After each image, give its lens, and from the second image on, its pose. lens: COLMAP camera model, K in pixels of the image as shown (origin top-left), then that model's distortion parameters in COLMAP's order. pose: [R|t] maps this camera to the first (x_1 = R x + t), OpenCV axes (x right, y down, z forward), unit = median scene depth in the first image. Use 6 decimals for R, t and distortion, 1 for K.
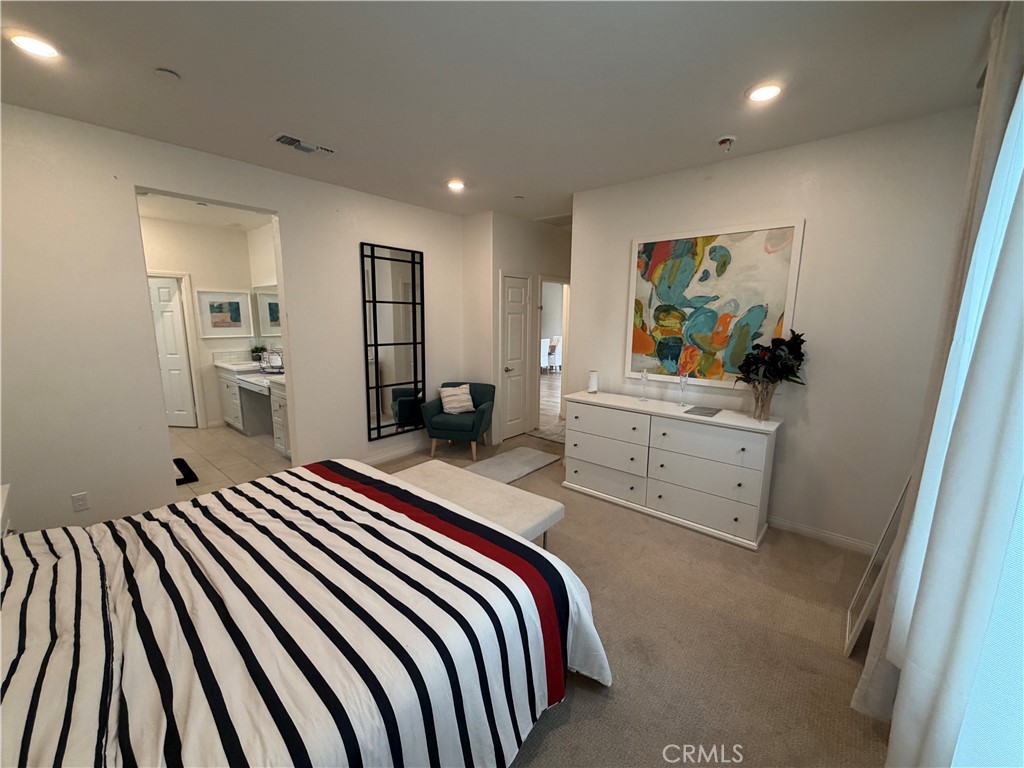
lens RADIAL K [[410.2, 0, 507.7], [0, 410.2, 383.9], [0, 0, 1]] dist [-0.000527, 0.000747]
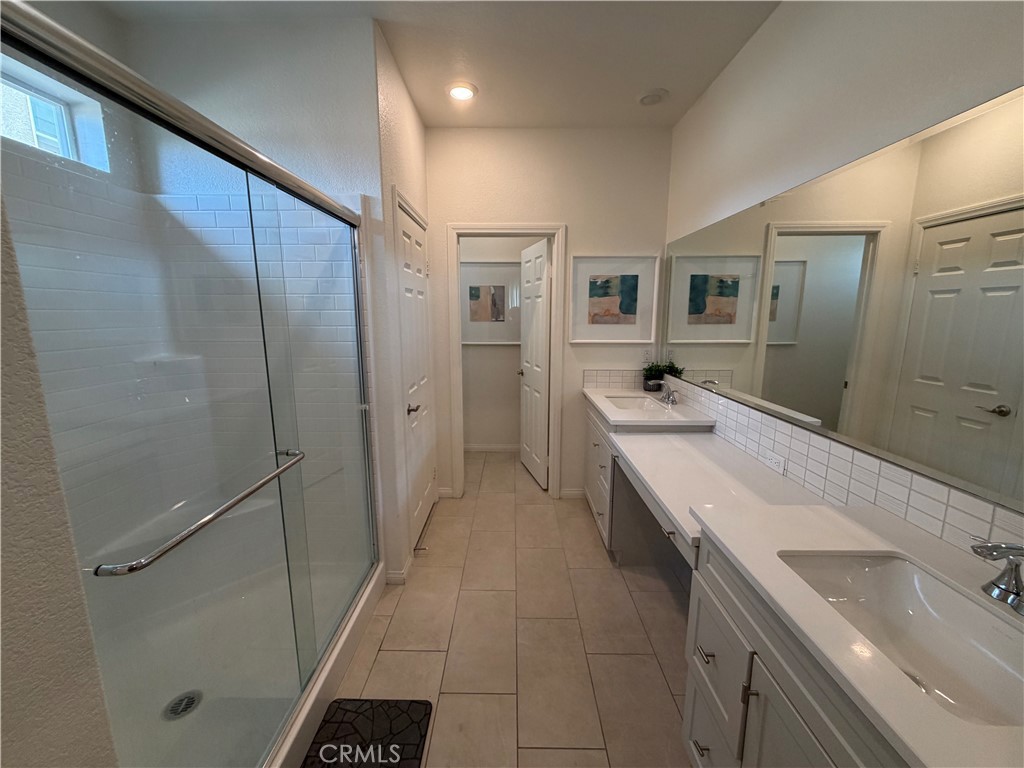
lens RADIAL K [[410.2, 0, 514.2], [0, 410.2, 389.2], [0, 0, 1]] dist [-0.000527, 0.000747]
pose [[0.658573, 0.121421, -0.742656, -0.362366], [-0.123472, 0.990957, 0.052524, -0.066479], [0.742318, 0.057107, 0.667610, 0.555586]]
